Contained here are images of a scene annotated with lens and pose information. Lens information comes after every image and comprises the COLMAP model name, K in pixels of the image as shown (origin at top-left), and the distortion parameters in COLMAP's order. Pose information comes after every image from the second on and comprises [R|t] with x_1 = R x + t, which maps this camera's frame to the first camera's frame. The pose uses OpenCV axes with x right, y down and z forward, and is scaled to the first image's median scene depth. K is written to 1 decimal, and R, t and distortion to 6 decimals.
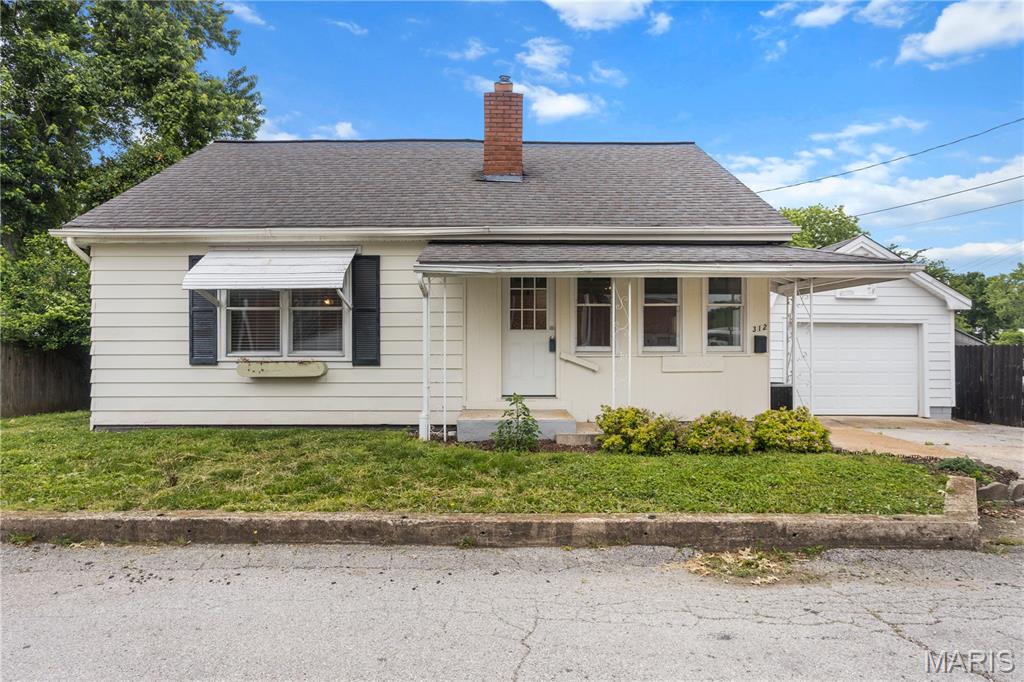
lens RADIAL K [[610.6, 0, 510.4], [0, 610.6, 367.0], [0, 0, 1]] dist [-0.014168, 0.015567]
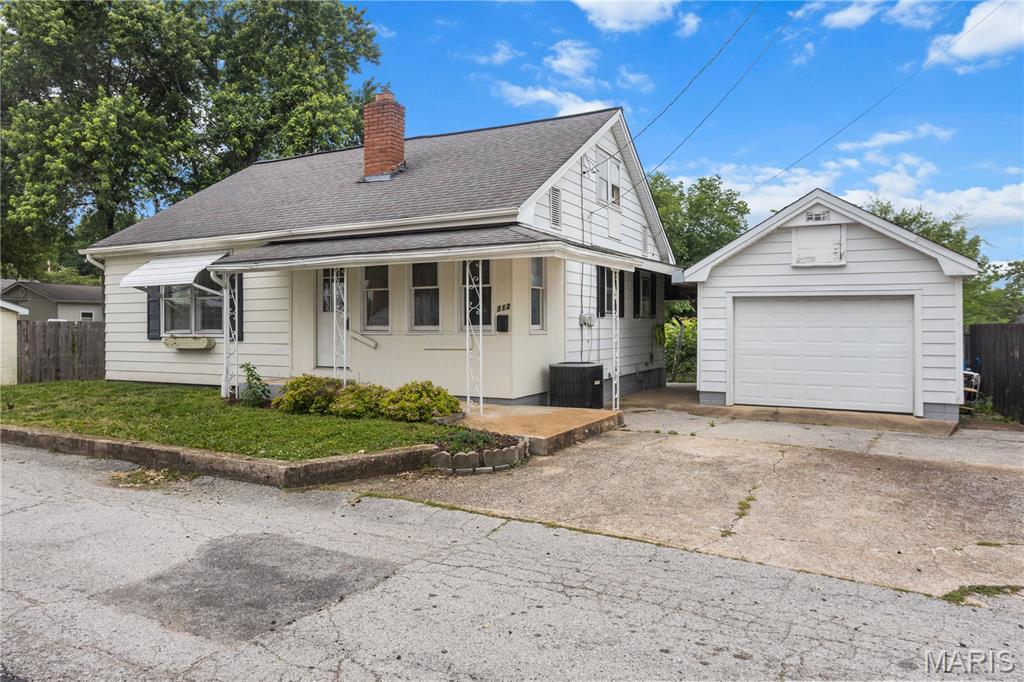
lens RADIAL K [[700.2, 0, 516.0], [0, 700.2, 338.1], [0, 0, 1]] dist [-0.006158, -0.009519]
pose [[0.882610, 0.007498, -0.470046, 0.980342], [-0.013217, 0.999873, -0.008868, -0.002620], [0.469920, 0.014040, 0.882597, -0.031470]]
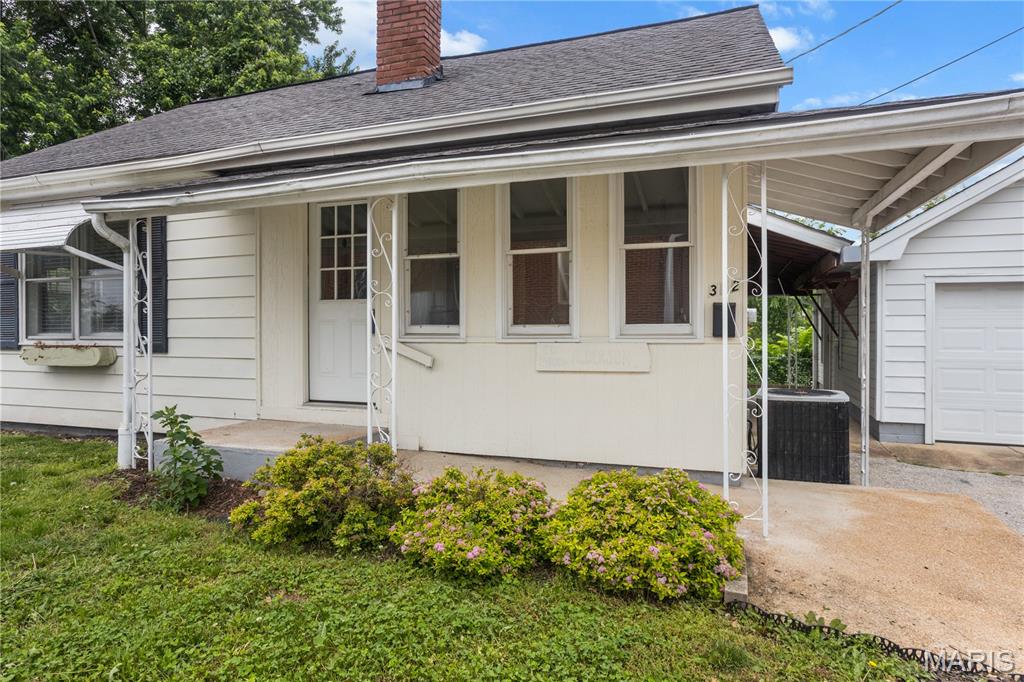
lens RADIAL K [[610.6, 0, 511.1], [0, 610.6, 334.8], [0, 0, 1]] dist [-0.014168, 0.015567]
pose [[0.933089, 0.001728, -0.359640, 0.424076], [-0.008551, 0.999812, -0.017381, -0.014599], [0.359543, 0.019293, 0.932929, 0.467650]]
